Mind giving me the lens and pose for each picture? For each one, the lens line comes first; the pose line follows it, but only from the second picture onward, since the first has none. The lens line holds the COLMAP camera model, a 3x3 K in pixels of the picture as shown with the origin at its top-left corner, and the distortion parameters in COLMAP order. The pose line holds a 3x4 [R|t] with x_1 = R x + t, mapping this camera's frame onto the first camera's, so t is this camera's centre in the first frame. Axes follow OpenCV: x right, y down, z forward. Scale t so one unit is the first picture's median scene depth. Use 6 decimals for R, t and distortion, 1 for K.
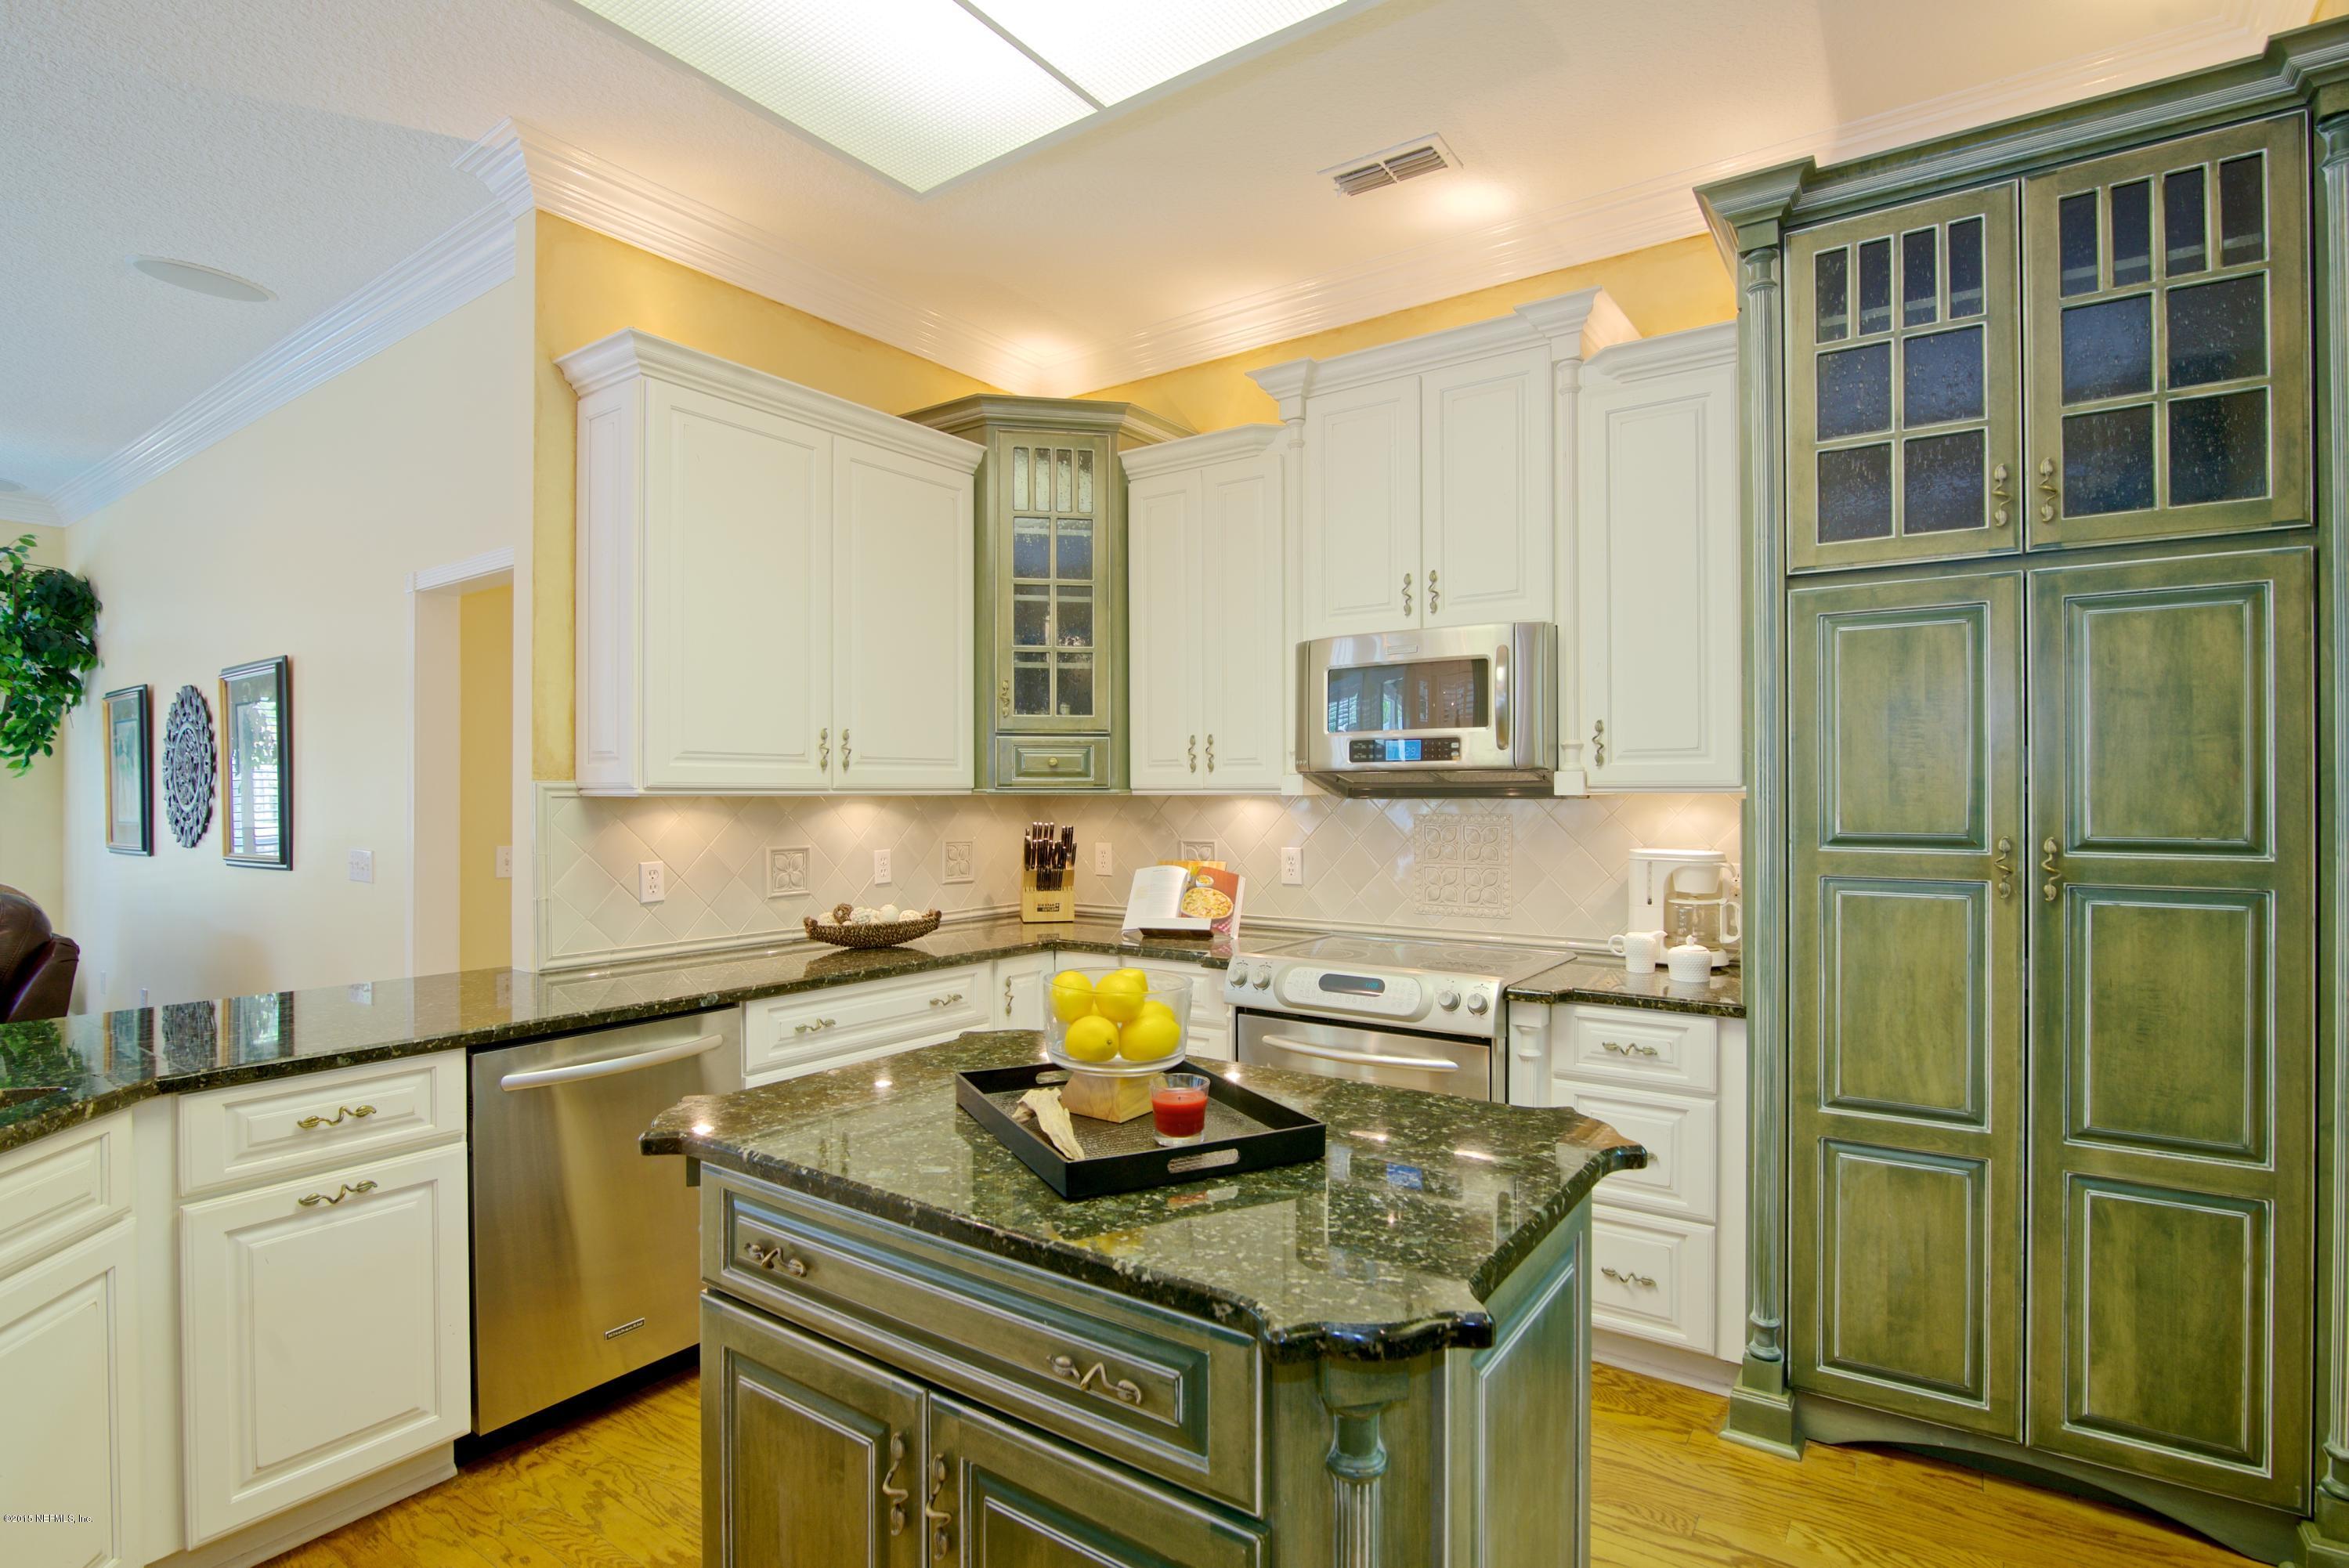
lens RADIAL K [[1140.4, 0, 1204.0], [0, 1140.4, 788.3], [0, 0, 1]] dist [-0.020446, 0.002805]
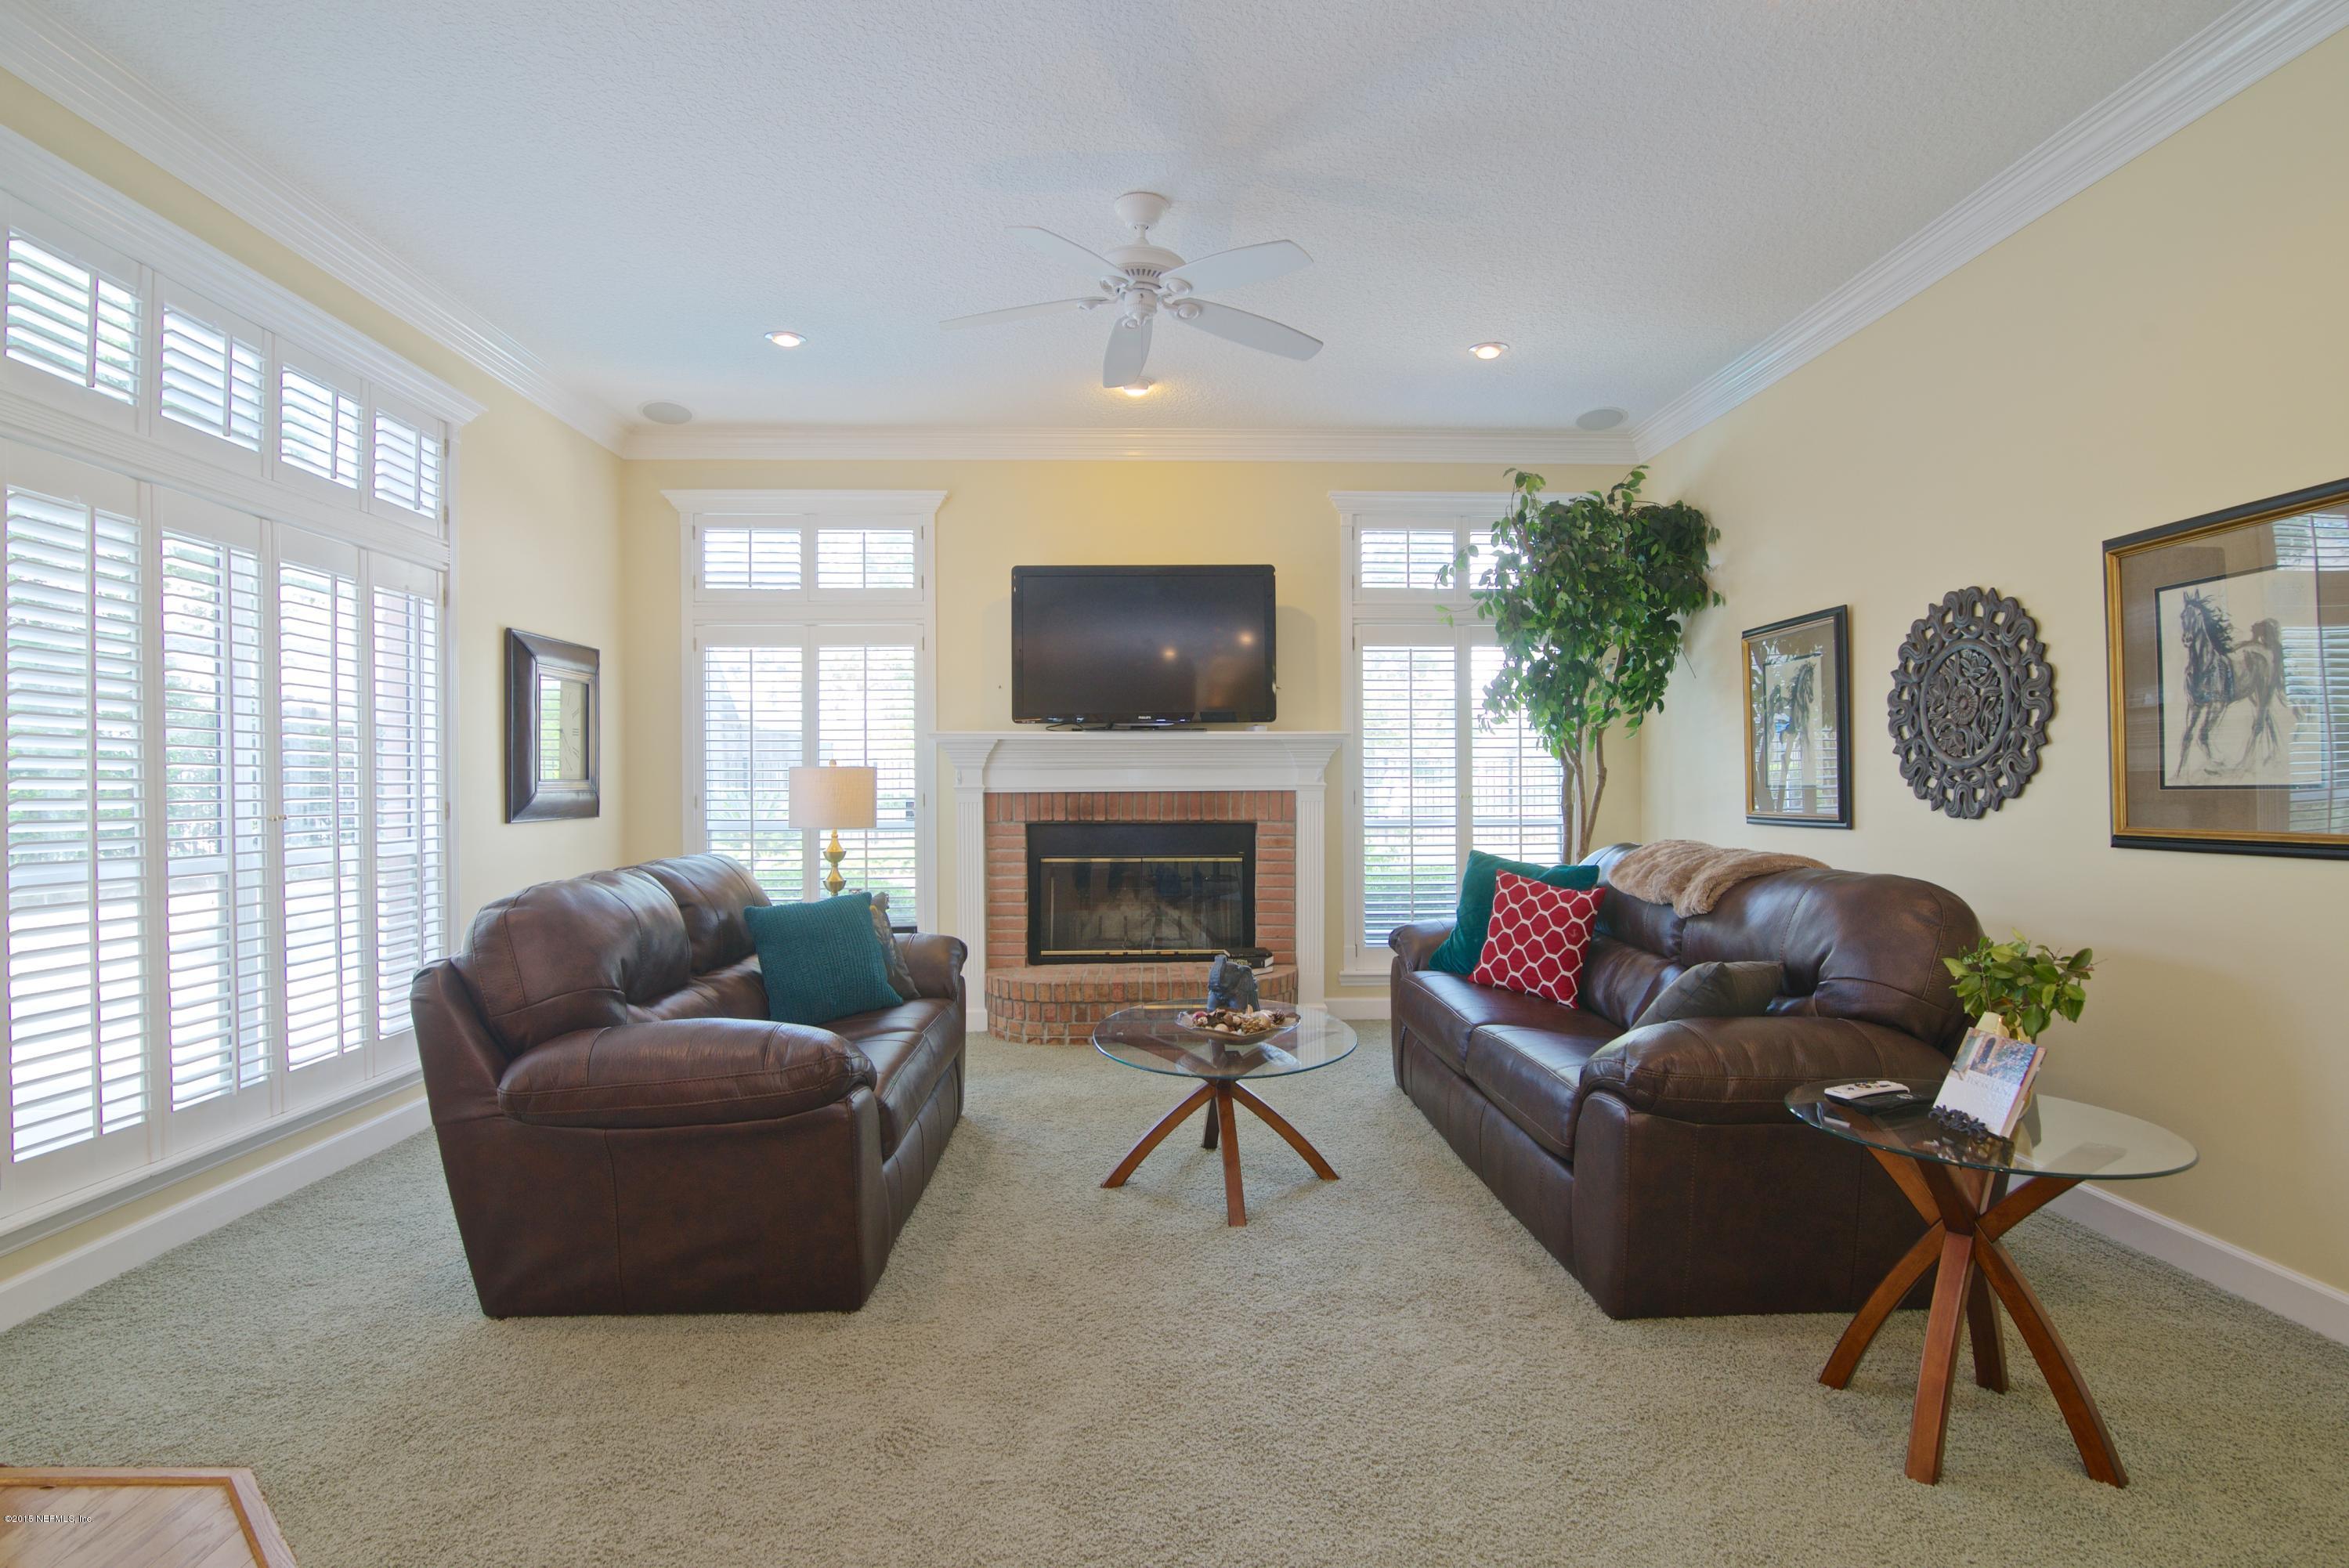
lens RADIAL K [[1140.4, 0, 1165.0], [0, 1140.4, 787.4], [0, 0, 1]] dist [-0.020446, 0.002805]
pose [[0.597454, 0.001636, -0.801901, -1.364132], [0.005505, 0.999966, 0.006142, 0.056620], [0.801884, -0.008084, 0.597425, 0.371161]]
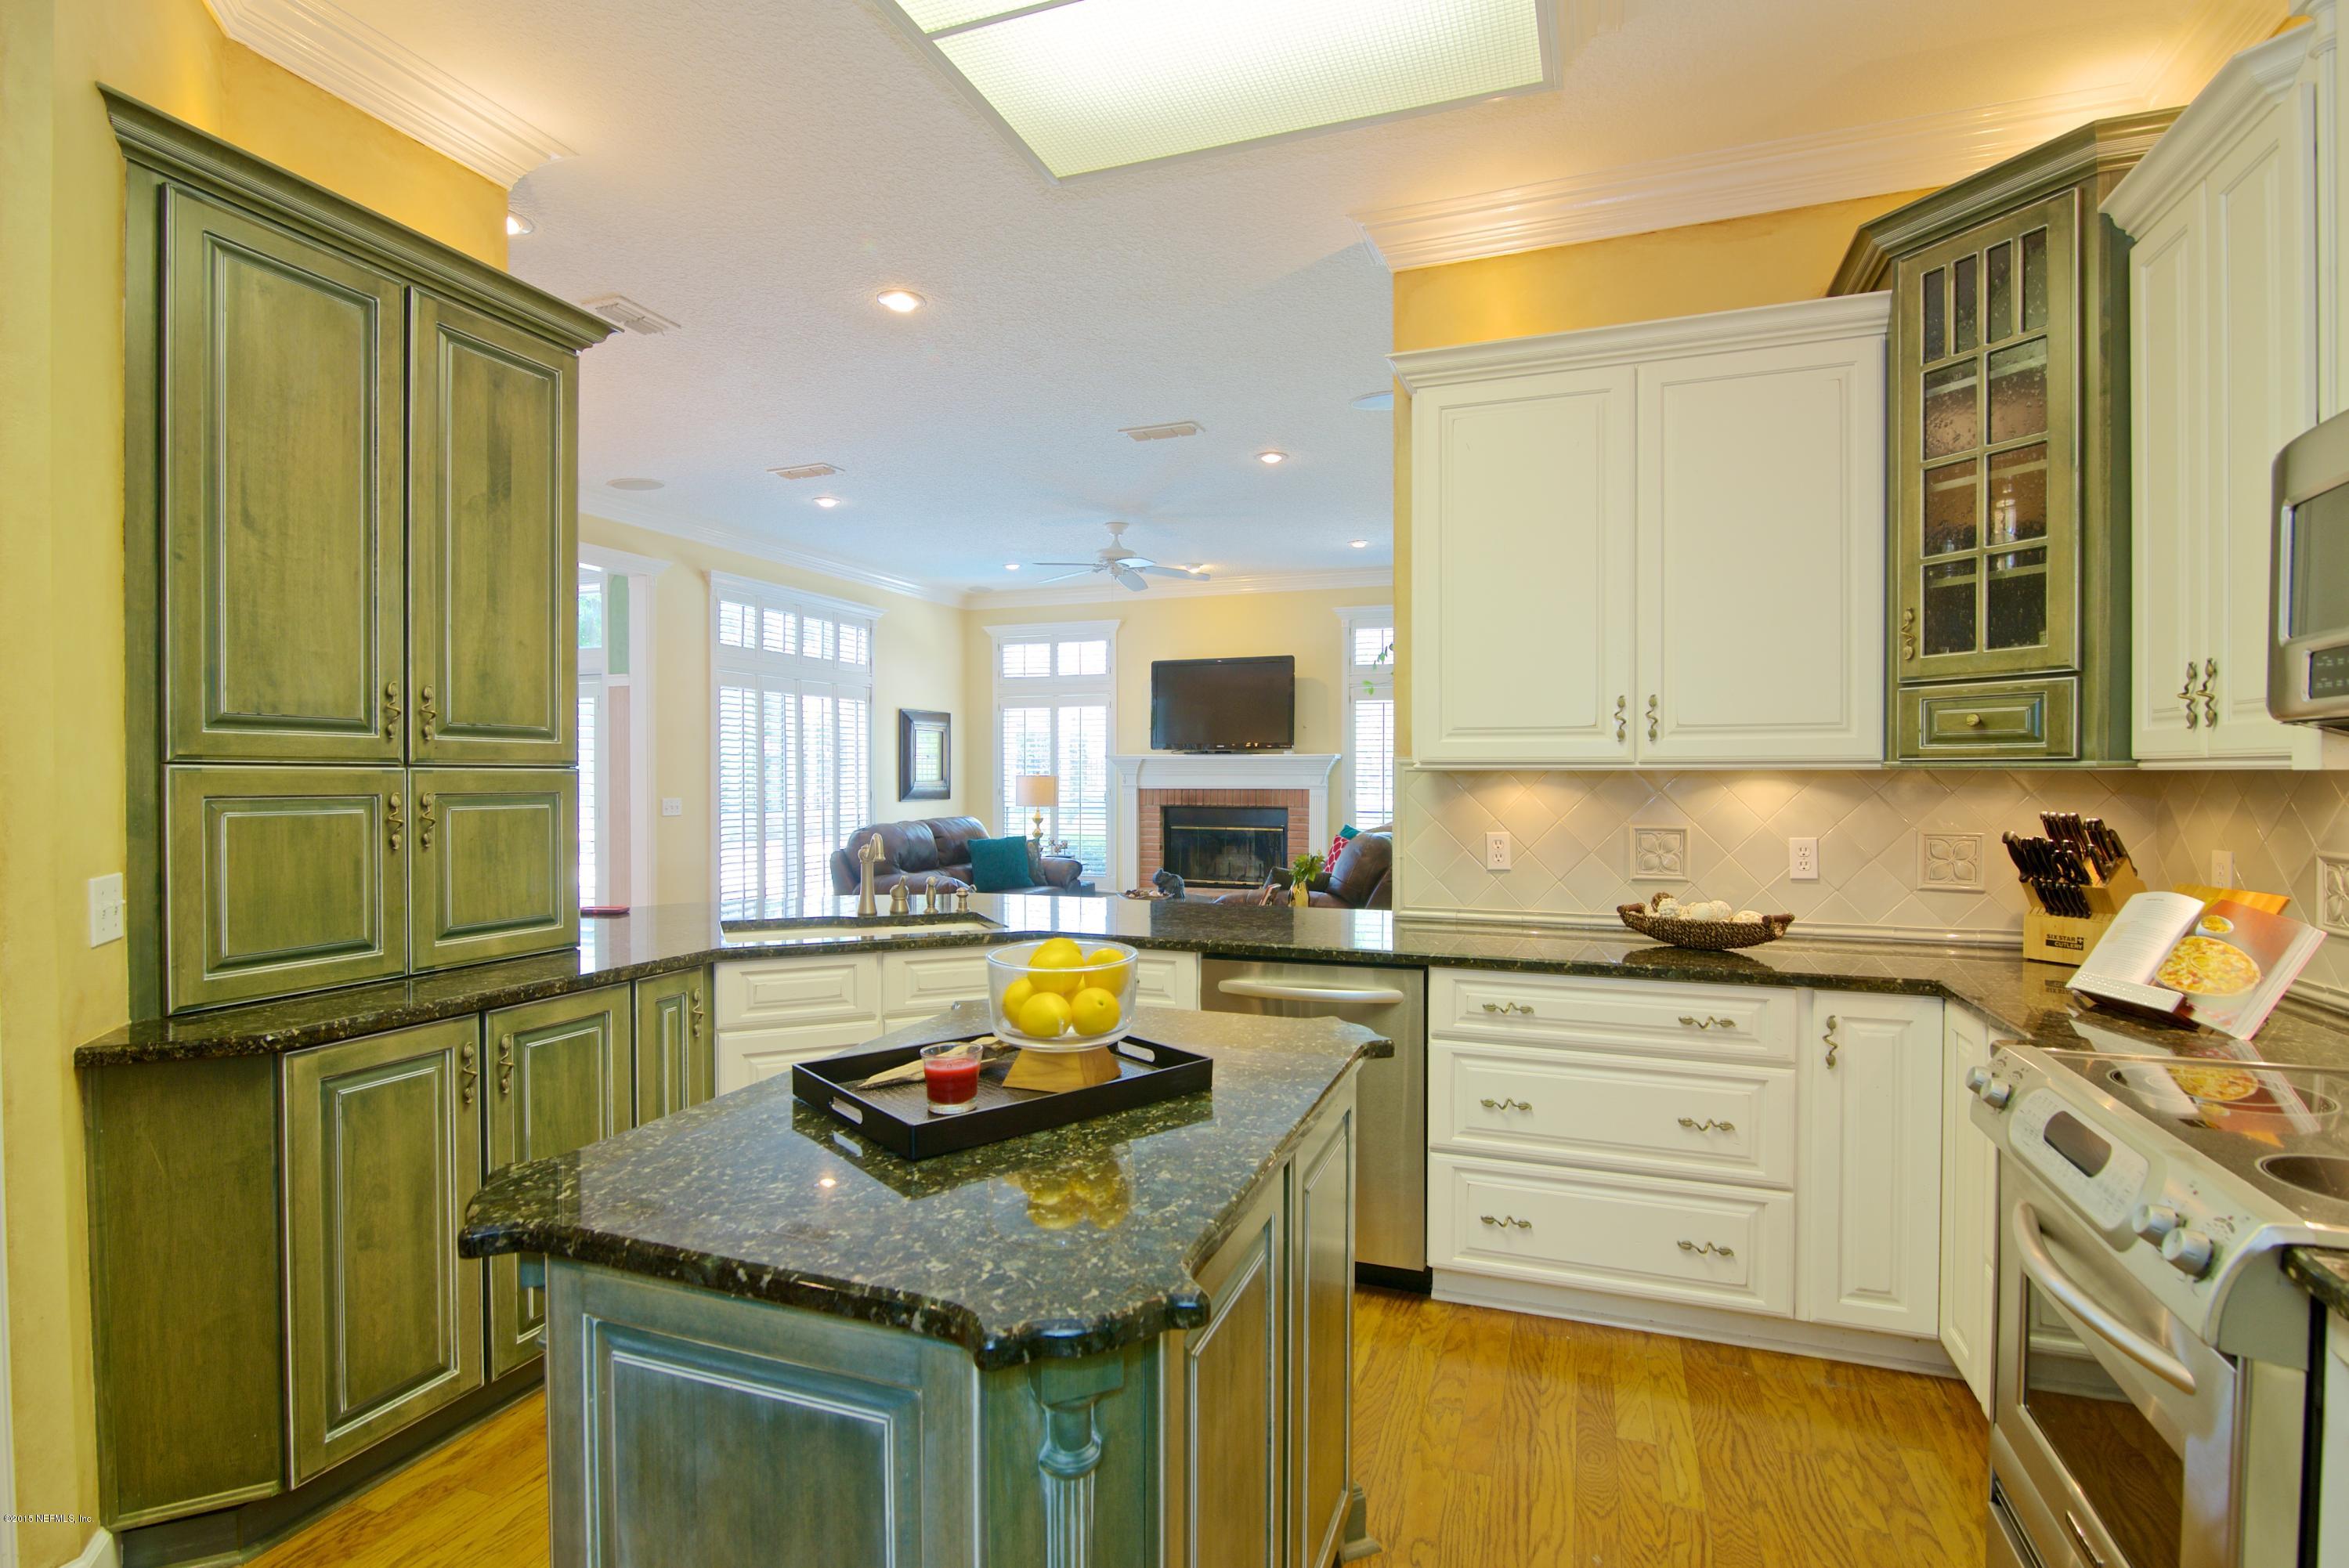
lens RADIAL K [[1140.4, 0, 1182.6], [0, 1140.4, 790.2], [0, 0, 1]] dist [-0.020446, 0.002805]
pose [[0.241696, 0.017640, -0.970192, 0.653943], [0.002591, 0.999819, 0.018824, 0.006686], [0.970349, -0.007064, 0.241607, 0.625121]]
